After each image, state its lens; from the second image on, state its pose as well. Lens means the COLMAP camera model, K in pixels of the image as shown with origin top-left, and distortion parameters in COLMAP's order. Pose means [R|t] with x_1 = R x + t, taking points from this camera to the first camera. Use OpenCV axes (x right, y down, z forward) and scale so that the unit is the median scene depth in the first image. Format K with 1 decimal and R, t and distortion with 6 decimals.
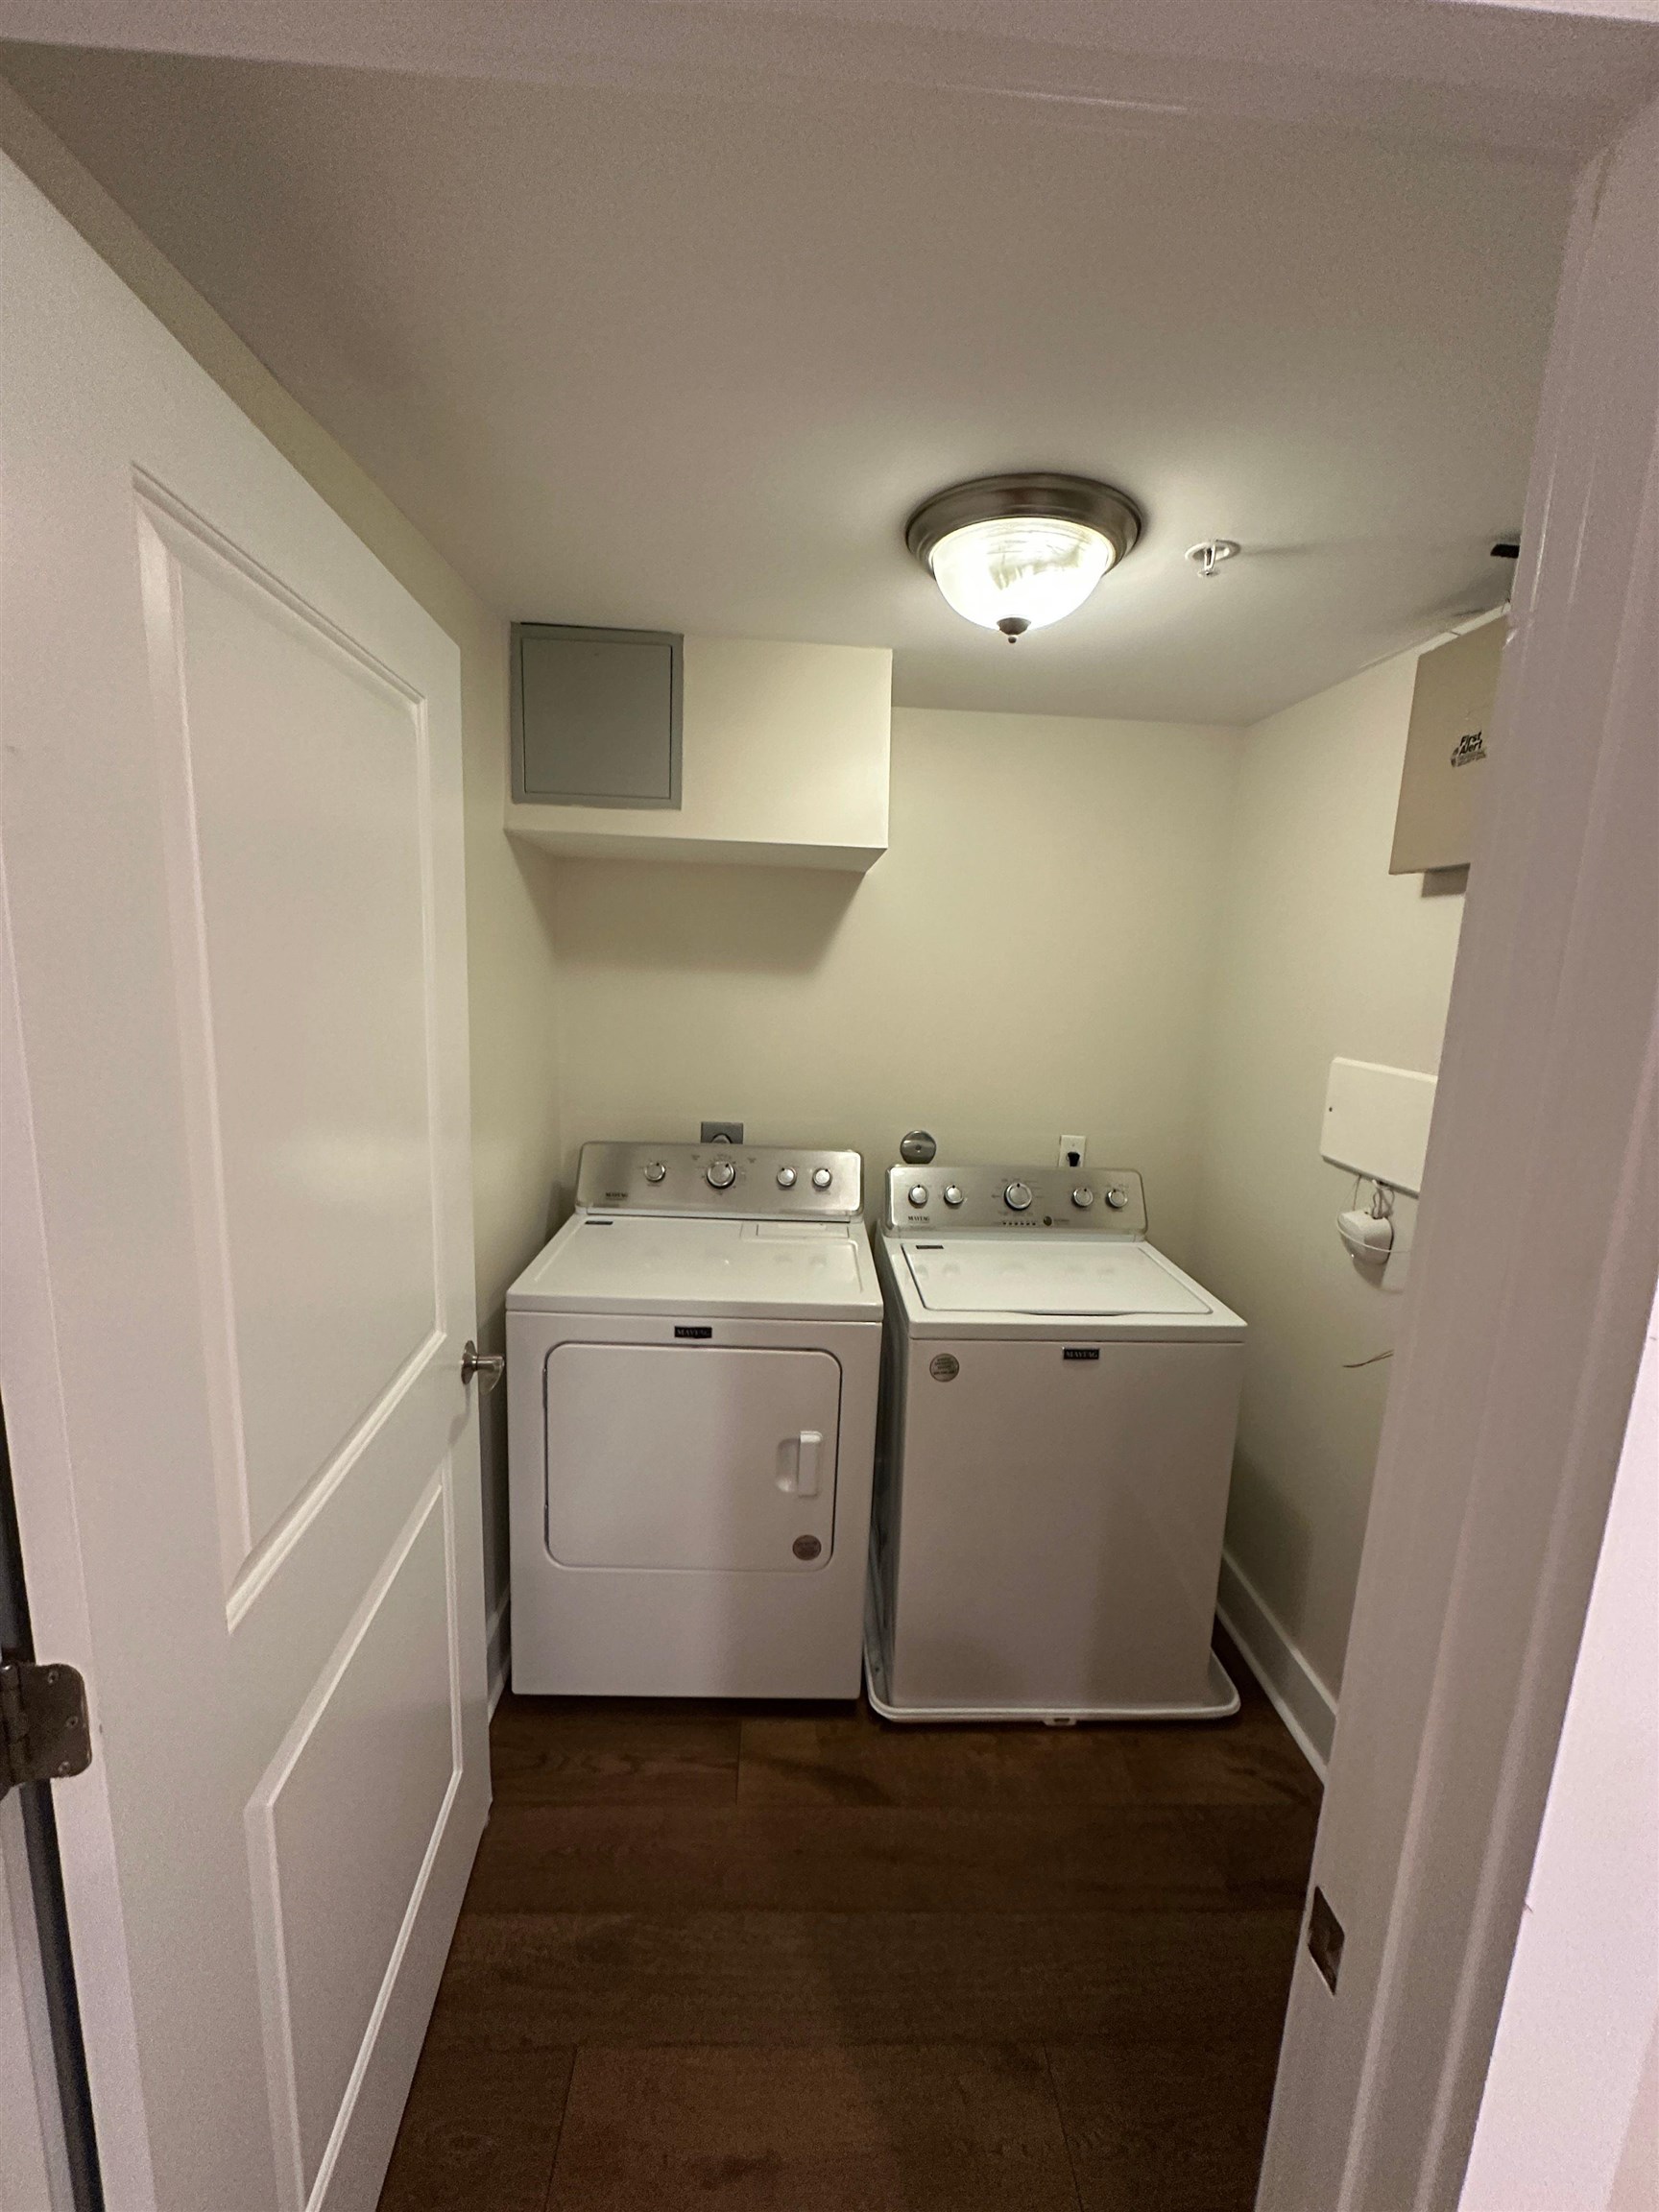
lens RADIAL K [[883.0, 0, 830.0], [0, 883.0, 1102.4], [0, 0, 1]] dist [-0.000750, 0.000105]
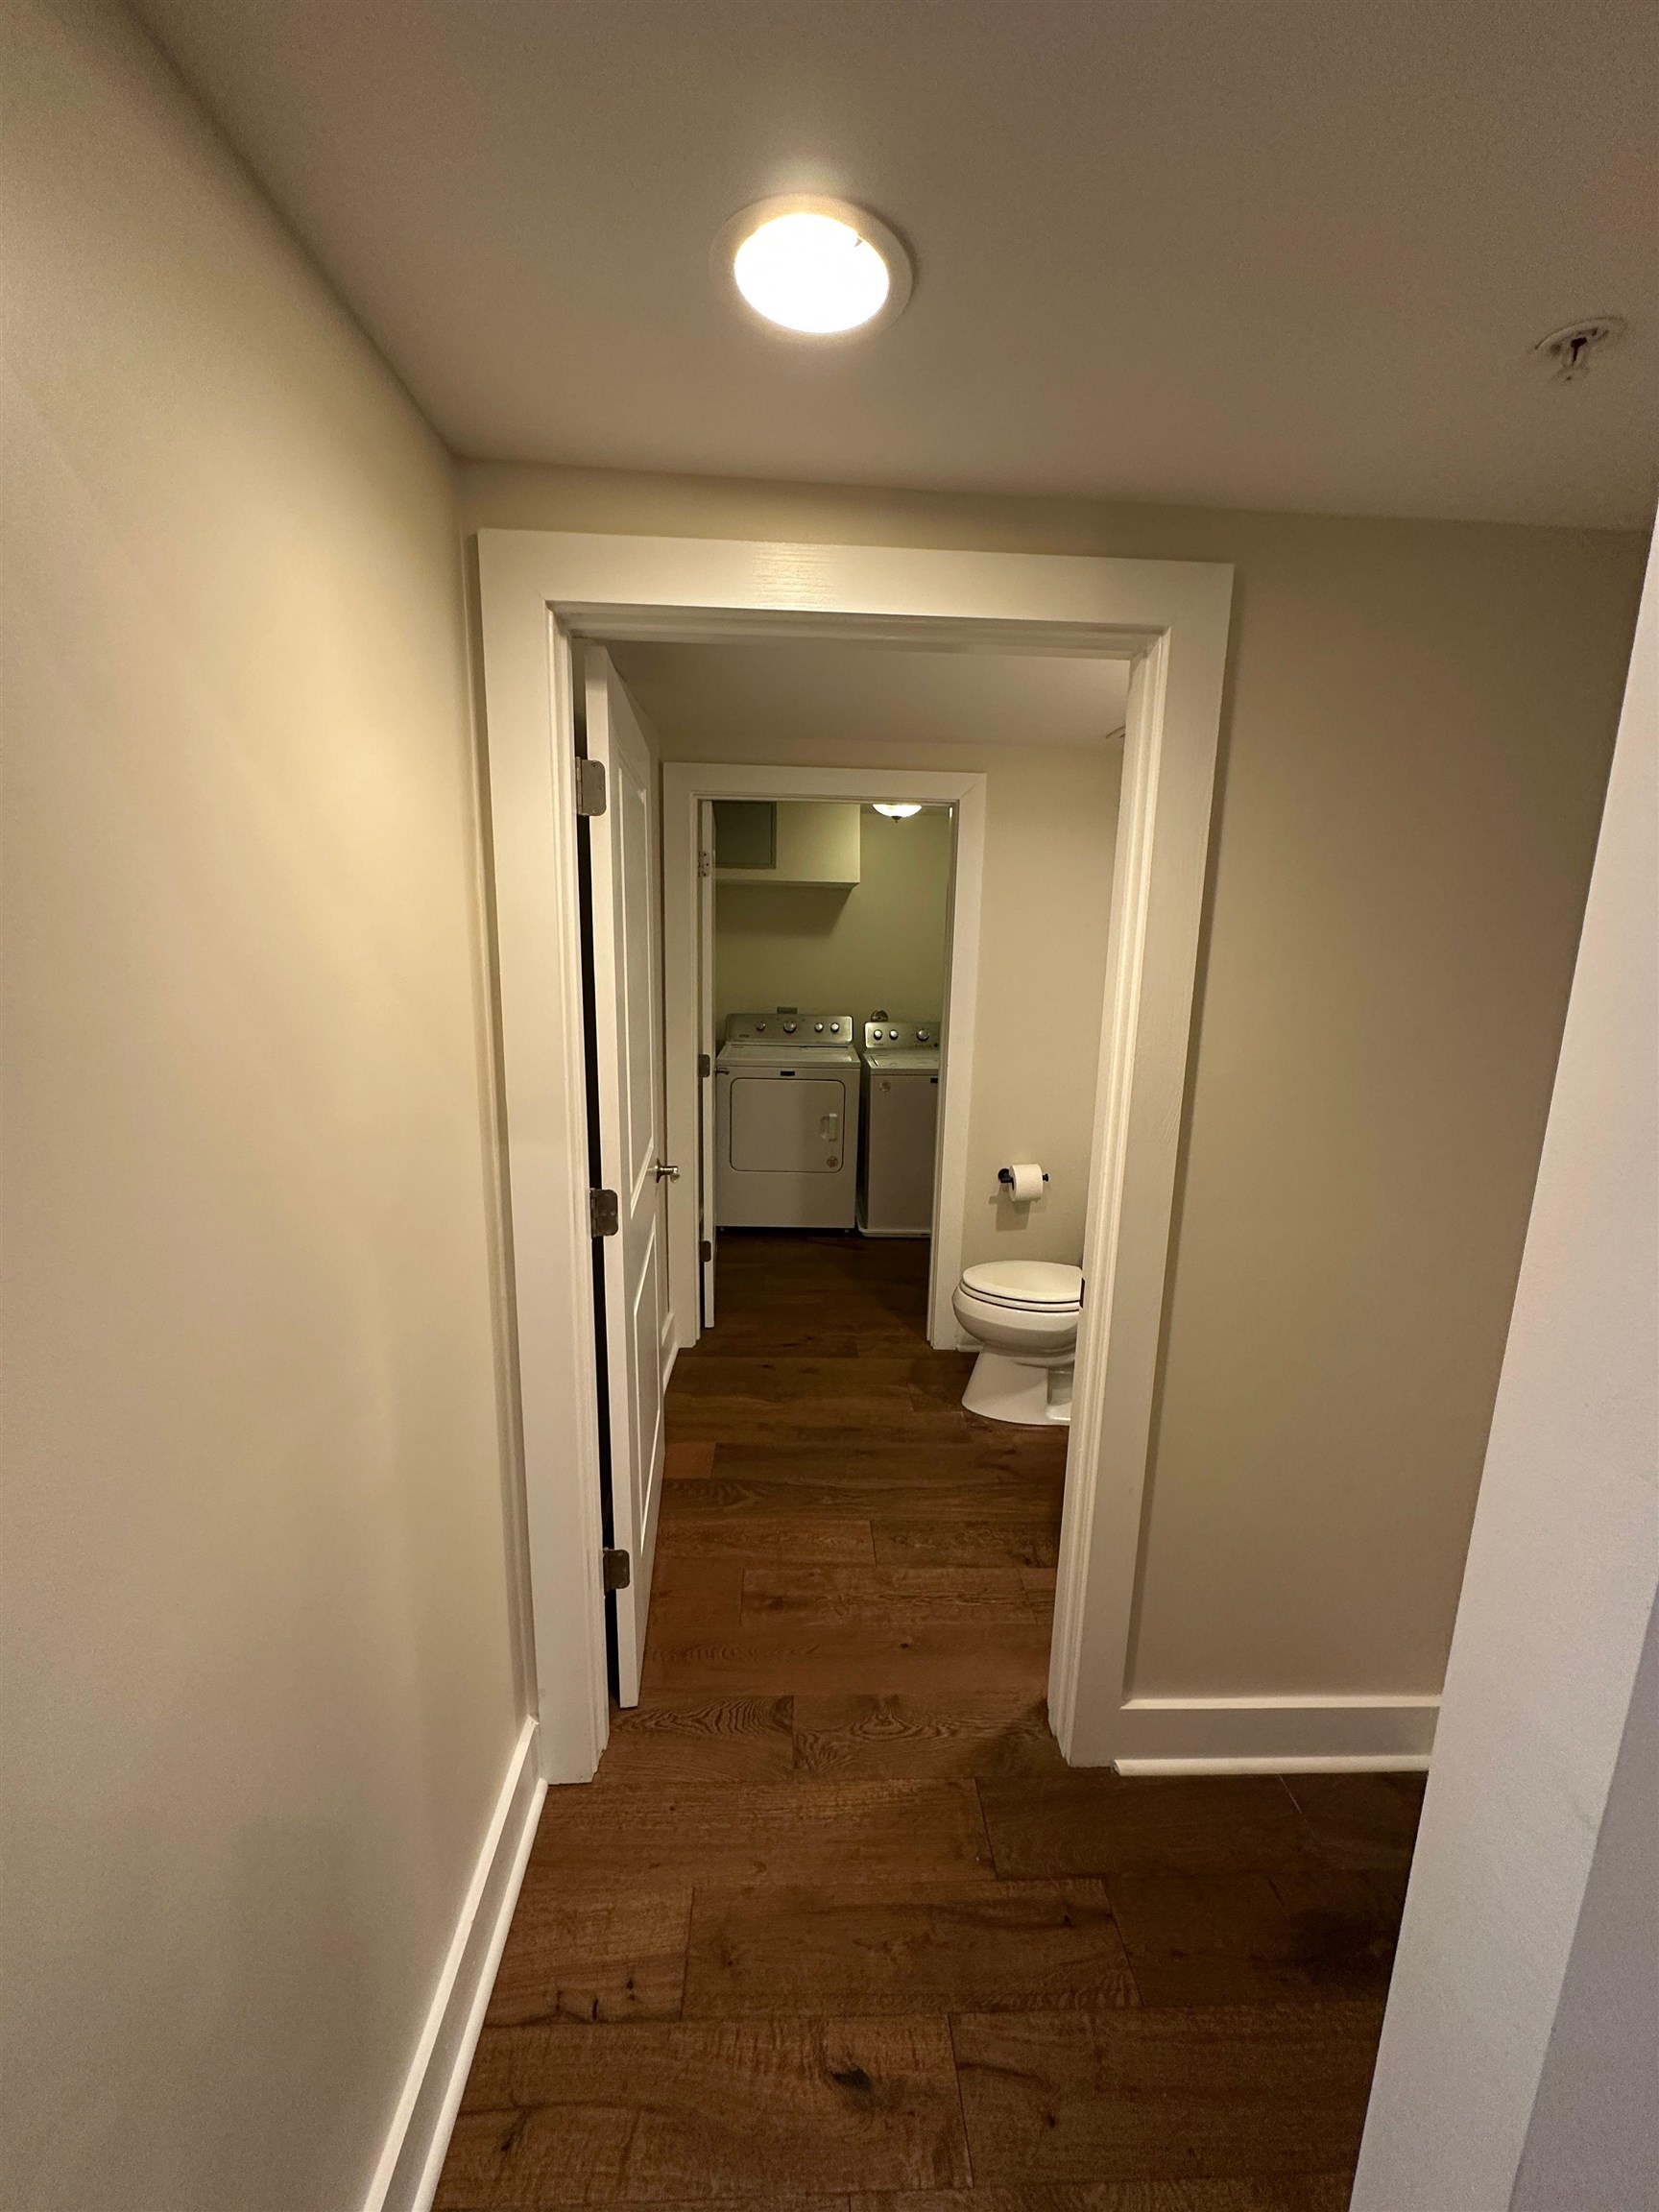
lens RADIAL K [[883.0, 0, 830.0], [0, 883.0, 1102.4], [0, 0, 1]] dist [-0.000750, 0.000105]
pose [[0.999803, -0.019779, -0.001322, -0.026199], [0.019813, 0.999209, 0.034484, 0.234628], [0.000639, -0.034504, 0.999404, -1.460622]]
